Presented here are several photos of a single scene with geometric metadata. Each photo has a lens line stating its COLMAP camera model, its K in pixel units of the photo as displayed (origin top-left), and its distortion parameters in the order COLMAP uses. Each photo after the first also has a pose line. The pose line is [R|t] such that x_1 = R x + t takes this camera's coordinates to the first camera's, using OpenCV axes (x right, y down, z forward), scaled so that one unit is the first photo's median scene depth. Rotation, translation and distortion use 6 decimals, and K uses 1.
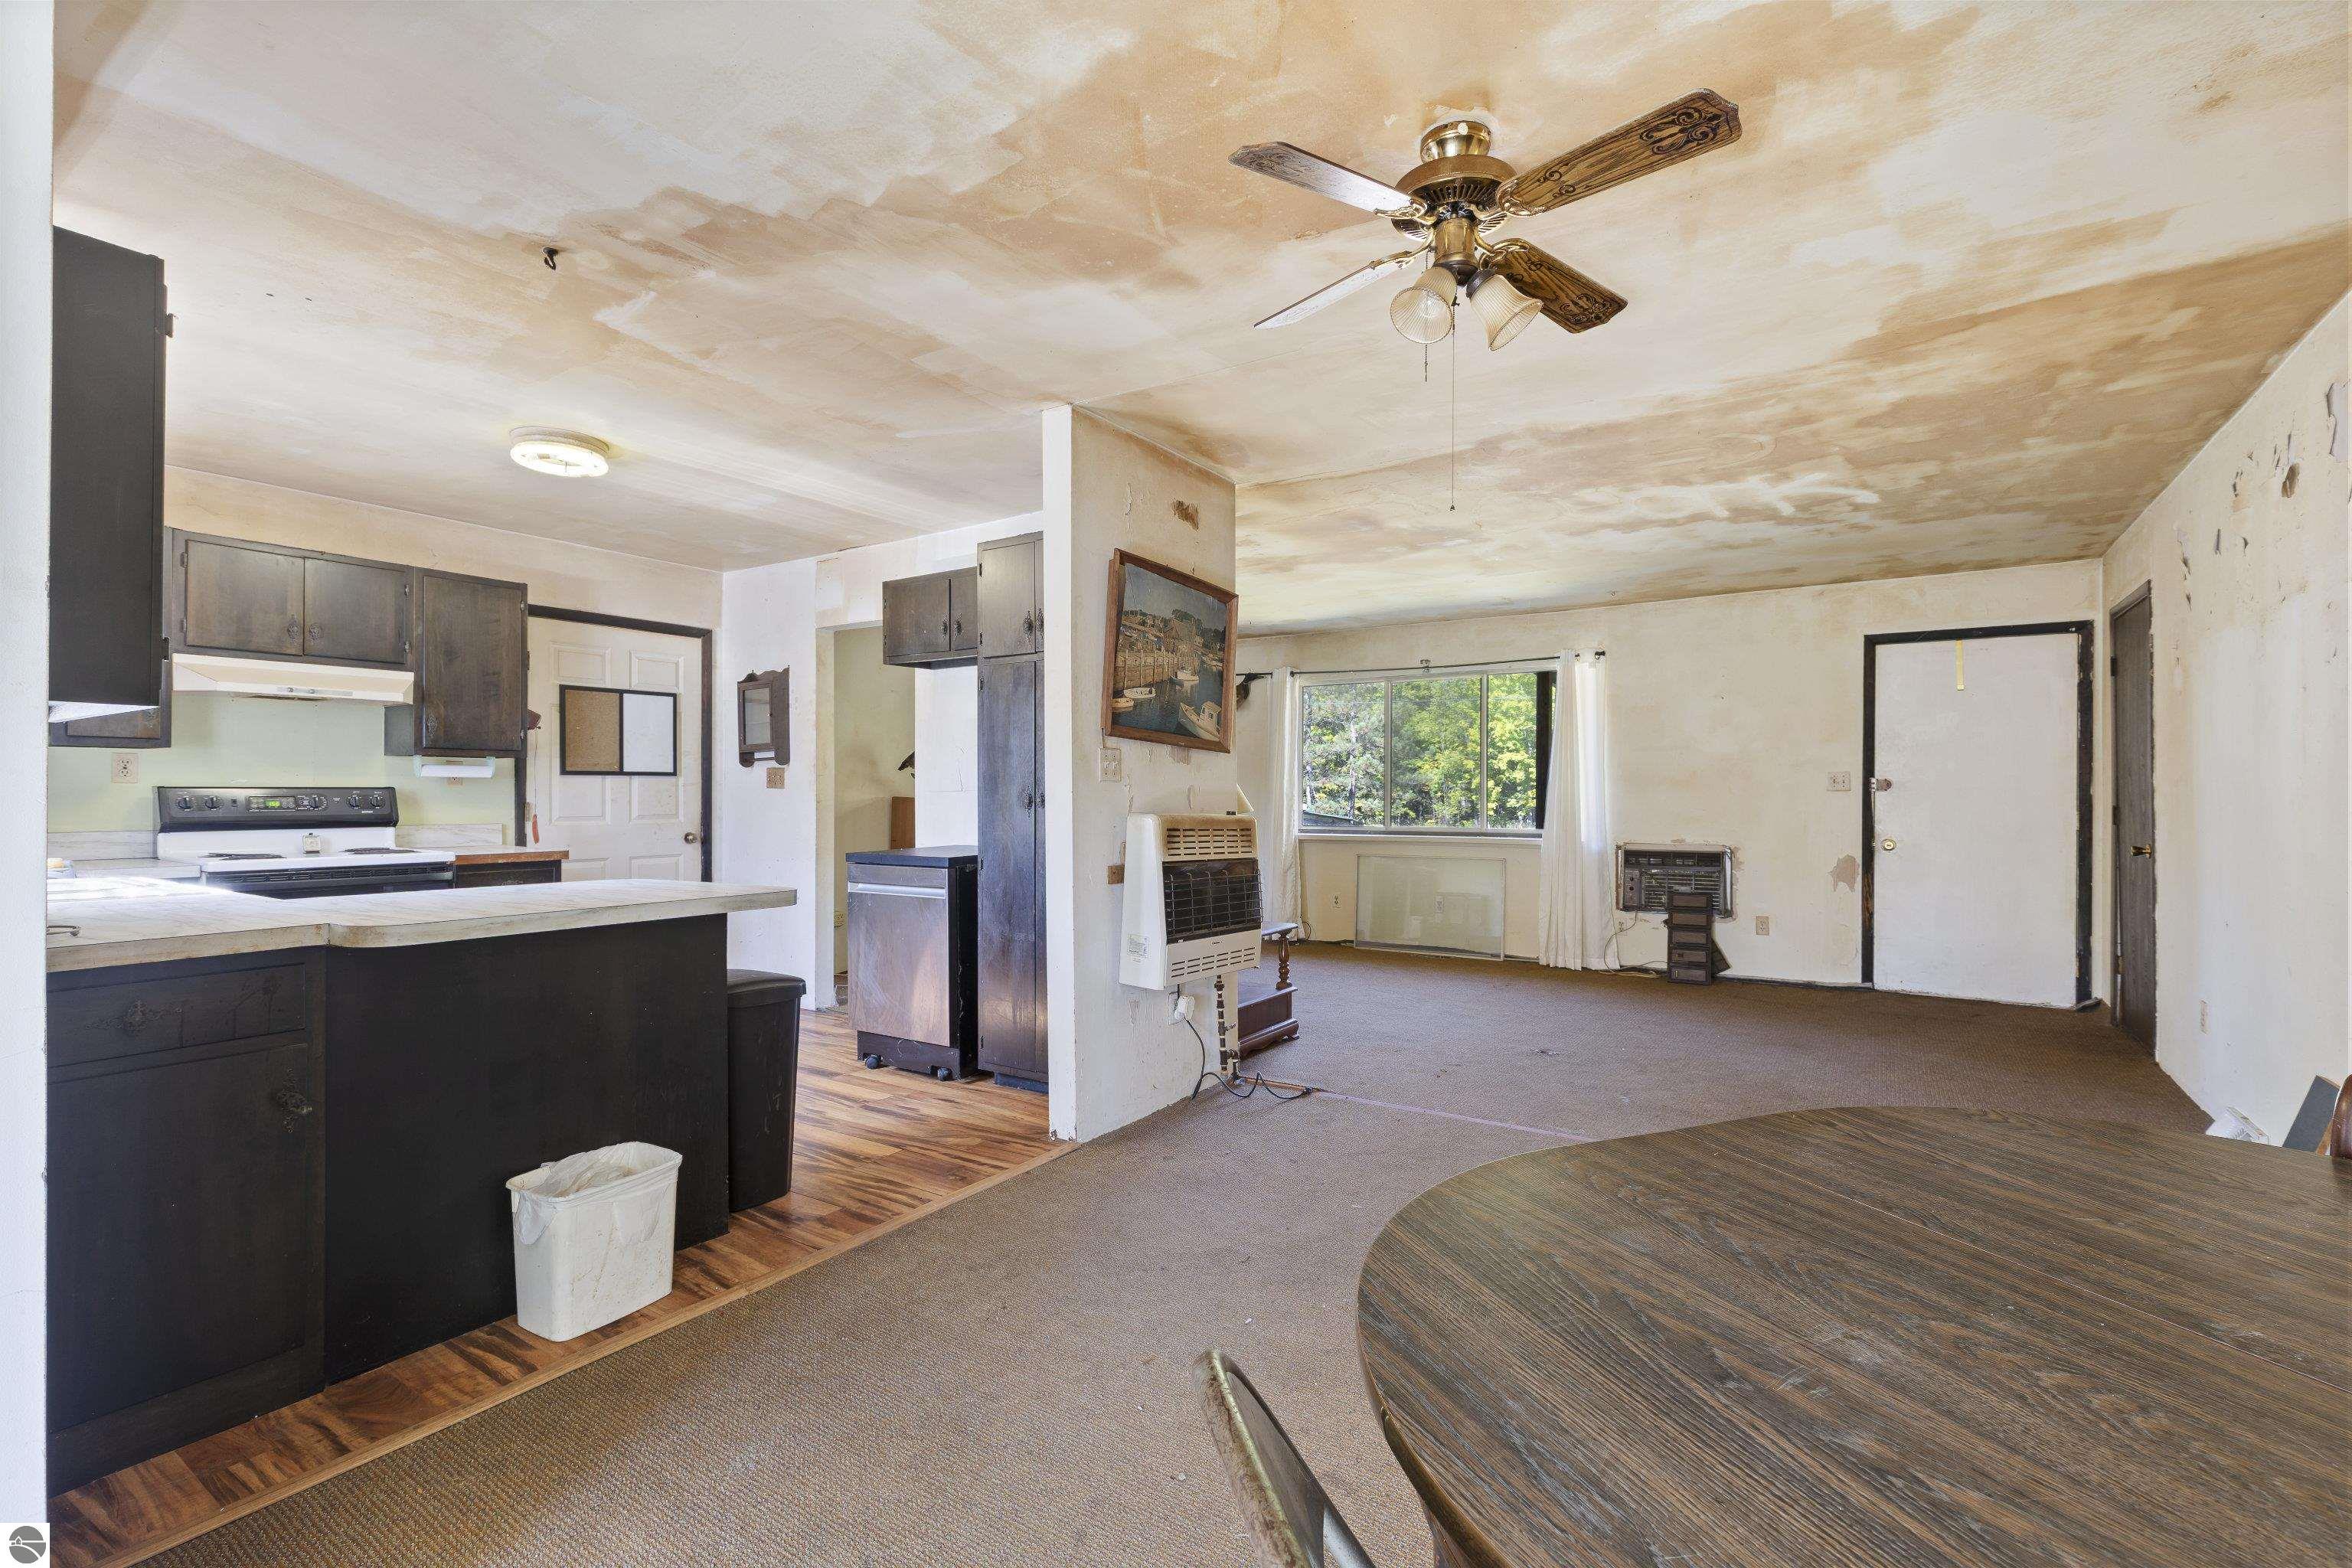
lens RADIAL K [[1078.2, 0, 1180.8], [0, 1078.2, 827.4], [0, 0, 1]] dist [0.003613, 0.000168]
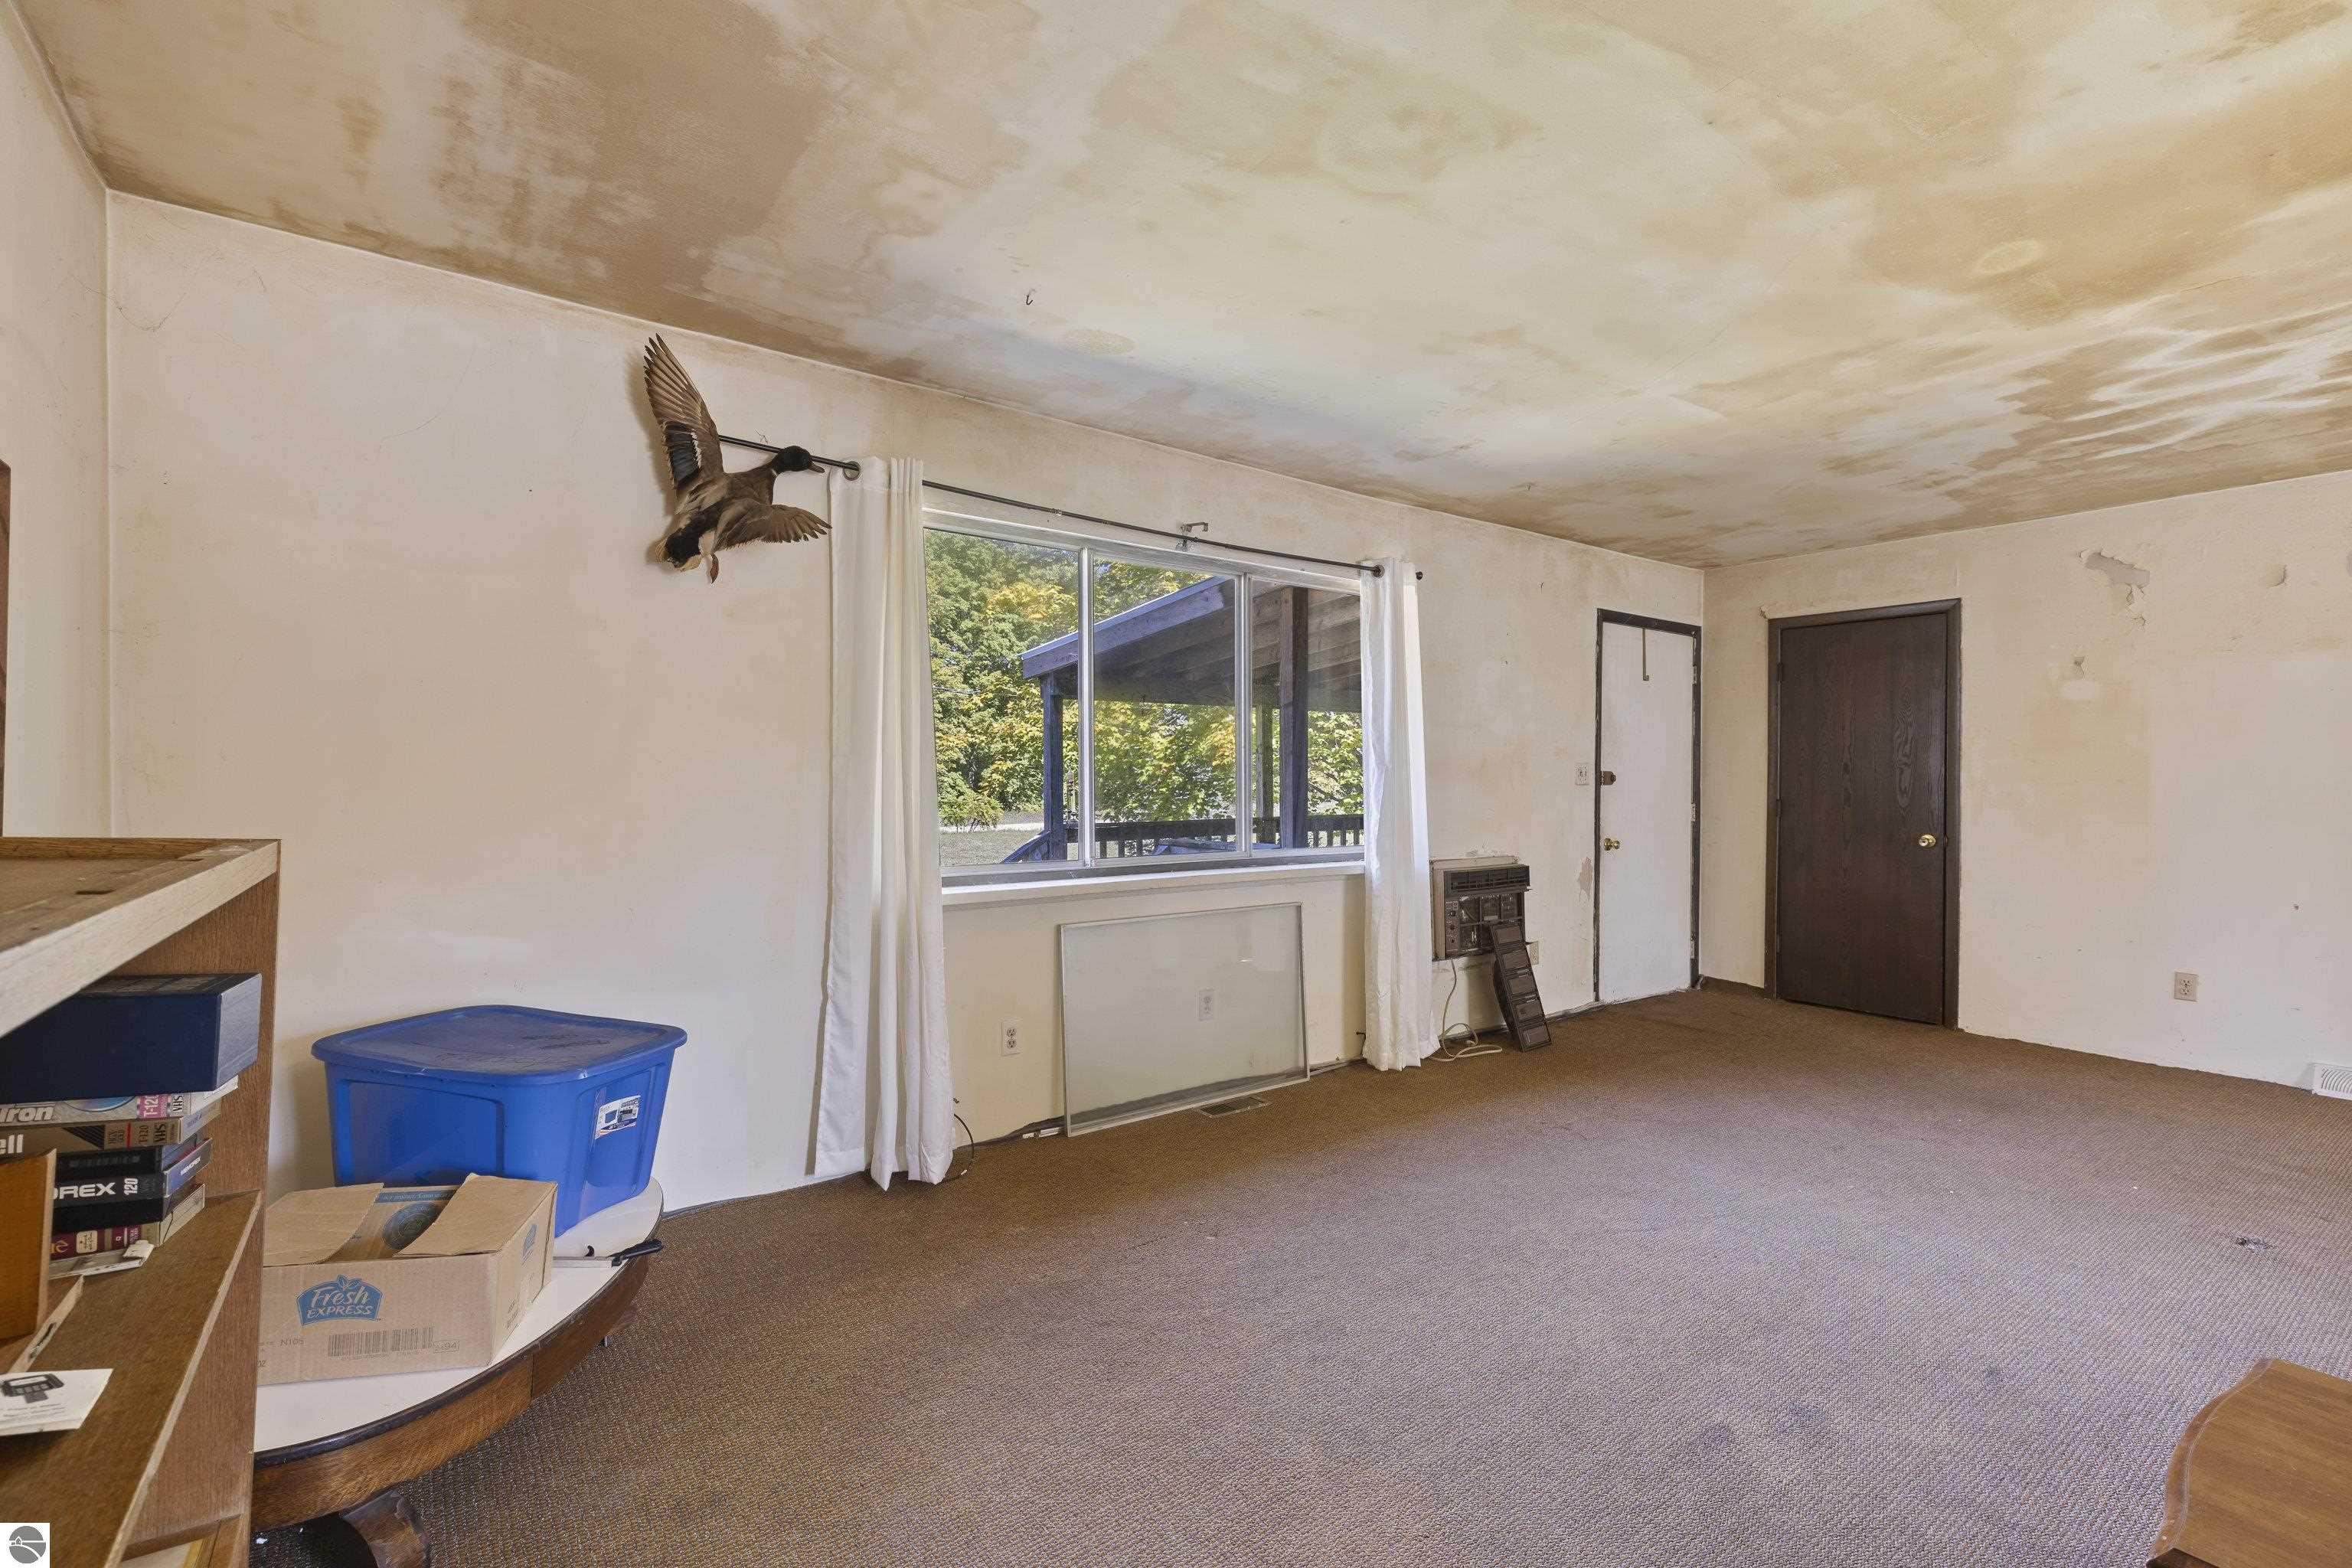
lens RADIAL K [[1049.2, 0, 1185.8], [0, 1049.2, 791.9], [0, 0, 1]] dist [0.001974, -0.000016]
pose [[0.342190, -0.011376, 0.939562, -0.366692], [0.024188, 0.999702, 0.003295, -0.049590], [-0.939319, 0.021598, 0.342363, 1.299458]]
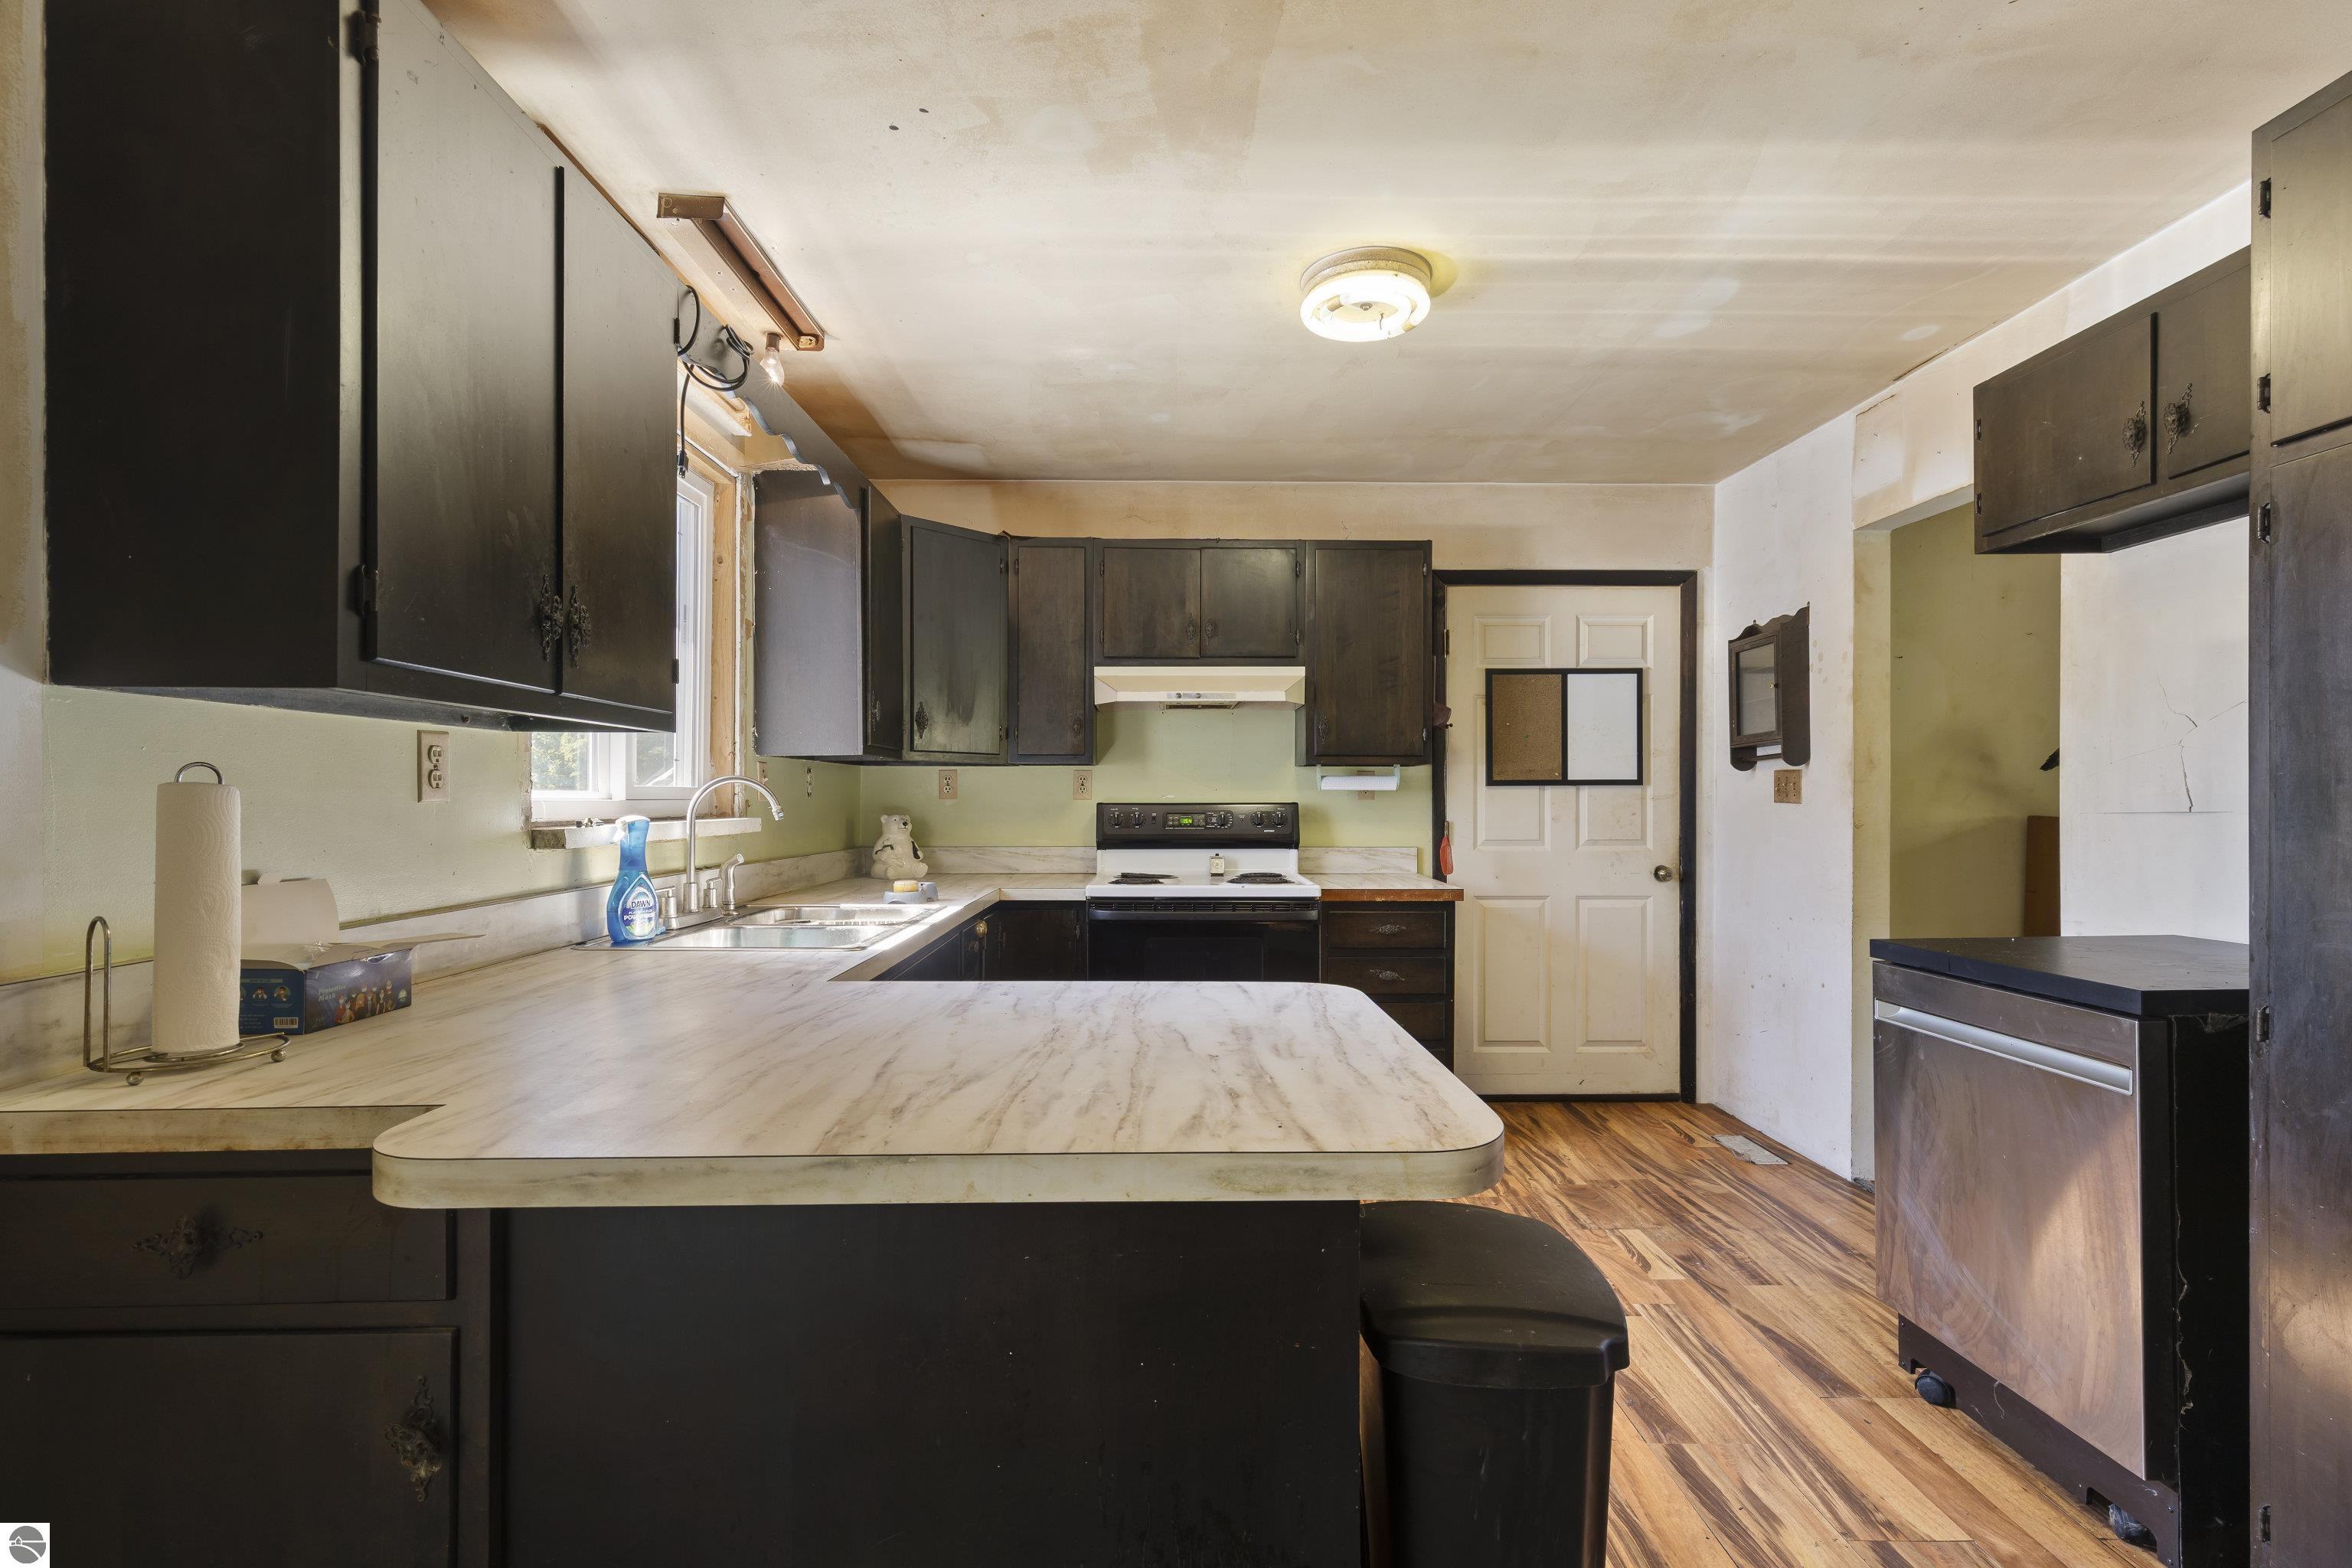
lens RADIAL K [[1049.2, 0, 1185.8], [0, 1049.2, 791.9], [0, 0, 1]] dist [0.001974, -0.000016]
pose [[0.568733, -0.005750, -0.822502, -0.085096], [-0.025902, 0.999354, -0.024897, -0.021408], [0.822114, 0.035464, 0.568217, 0.425811]]
